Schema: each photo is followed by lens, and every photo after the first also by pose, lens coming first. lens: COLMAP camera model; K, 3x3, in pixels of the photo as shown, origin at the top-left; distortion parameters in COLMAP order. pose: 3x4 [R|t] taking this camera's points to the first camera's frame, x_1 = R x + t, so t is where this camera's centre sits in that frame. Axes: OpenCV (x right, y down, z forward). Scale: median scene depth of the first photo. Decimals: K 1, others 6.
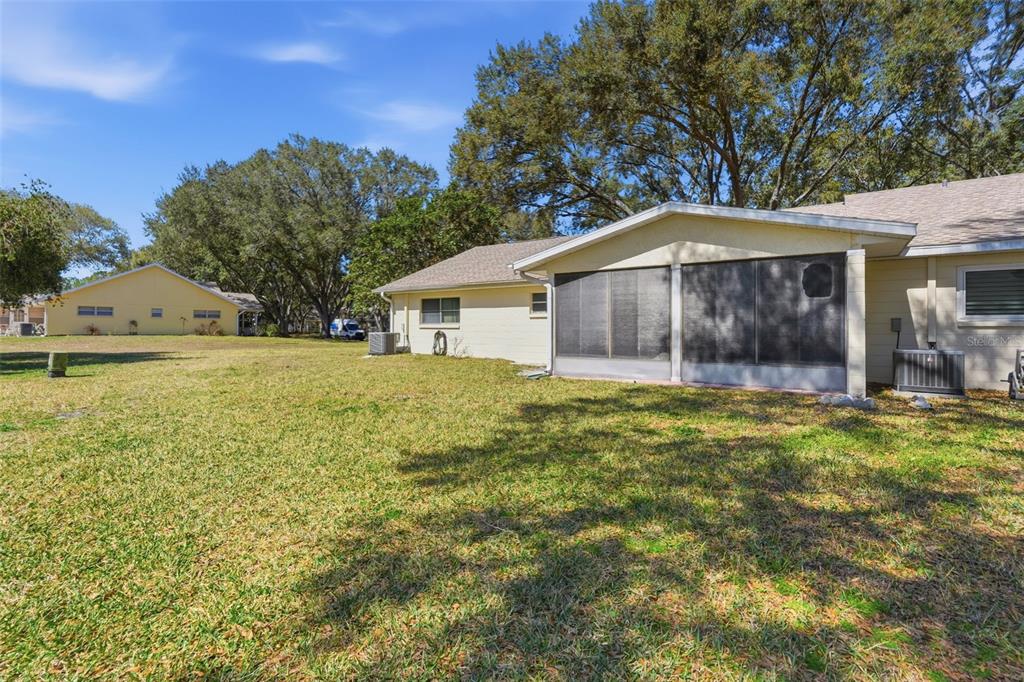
lens RADIAL K [[455.2, 0, 510.7], [0, 455.2, 336.6], [0, 0, 1]] dist [0.001725, 0.000194]
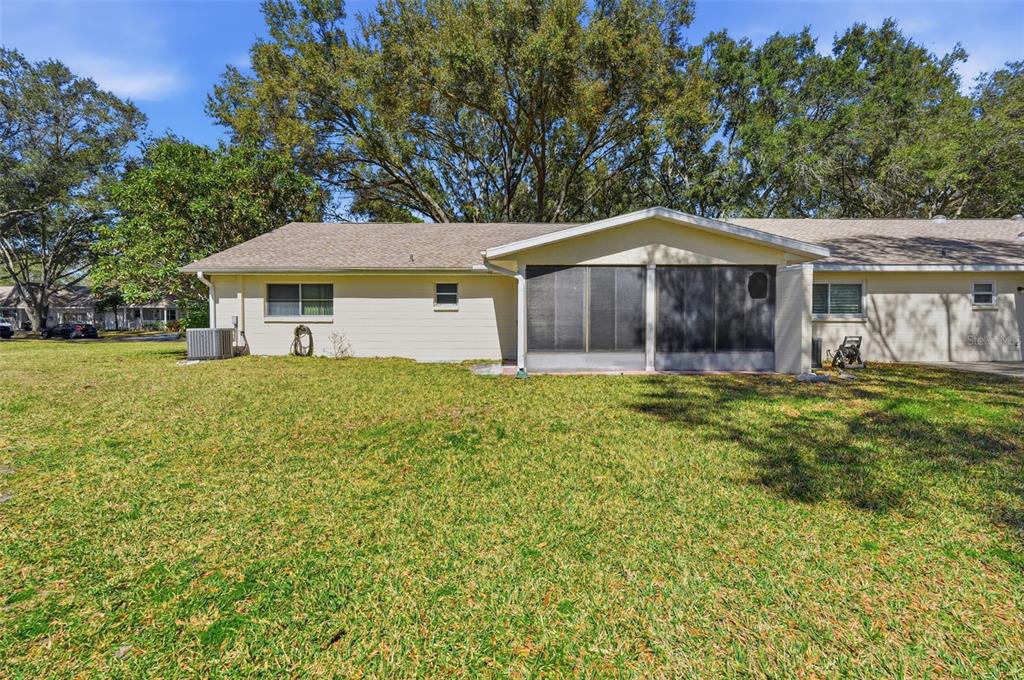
lens RADIAL K [[455.2, 0, 510.7], [0, 455.2, 335.6], [0, 0, 1]] dist [0.001725, 0.000194]
pose [[0.836834, -0.016495, 0.547207, -0.533626], [0.009876, 0.999838, 0.015036, -0.006279], [-0.547367, -0.007178, 0.836862, 0.266335]]
